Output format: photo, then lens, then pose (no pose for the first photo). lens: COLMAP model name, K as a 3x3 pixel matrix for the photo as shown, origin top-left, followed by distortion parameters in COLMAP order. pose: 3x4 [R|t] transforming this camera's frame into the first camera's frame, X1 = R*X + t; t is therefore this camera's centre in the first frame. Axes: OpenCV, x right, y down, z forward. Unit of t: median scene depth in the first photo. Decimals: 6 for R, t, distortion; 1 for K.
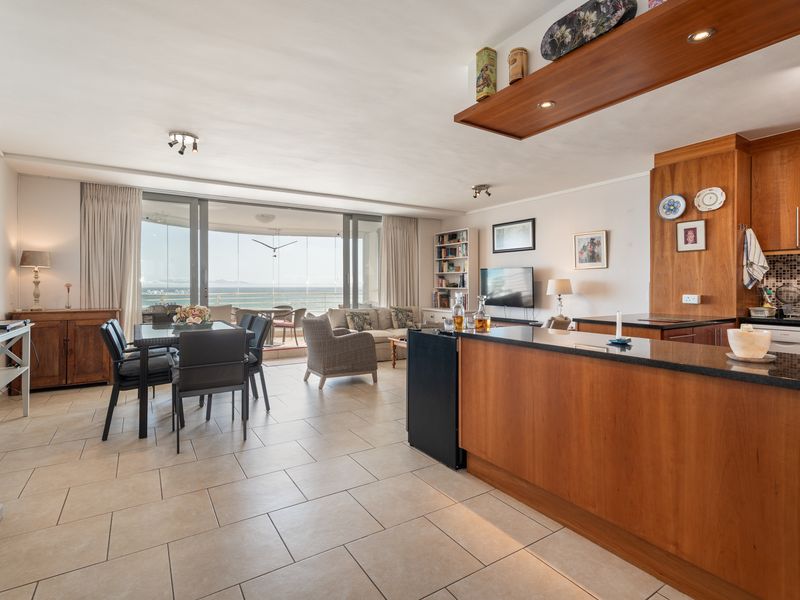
lens RADIAL K [[404.9, 0, 391.6], [0, 404.9, 286.7], [0, 0, 1]] dist [-0.000694, 0.006058]
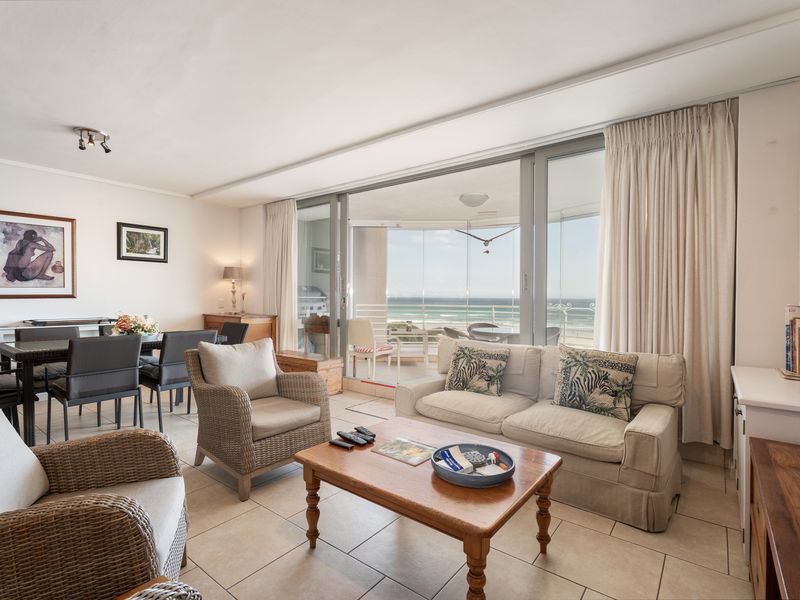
lens RADIAL K [[404.9, 0, 399.7], [0, 404.9, 298.6], [0, 0, 1]] dist [-0.000694, 0.006058]
pose [[0.340506, 0.008009, -0.940208, 0.414754], [-0.009834, 0.999939, 0.004957, -0.000172], [0.940191, 0.007559, 0.340564, 0.898232]]
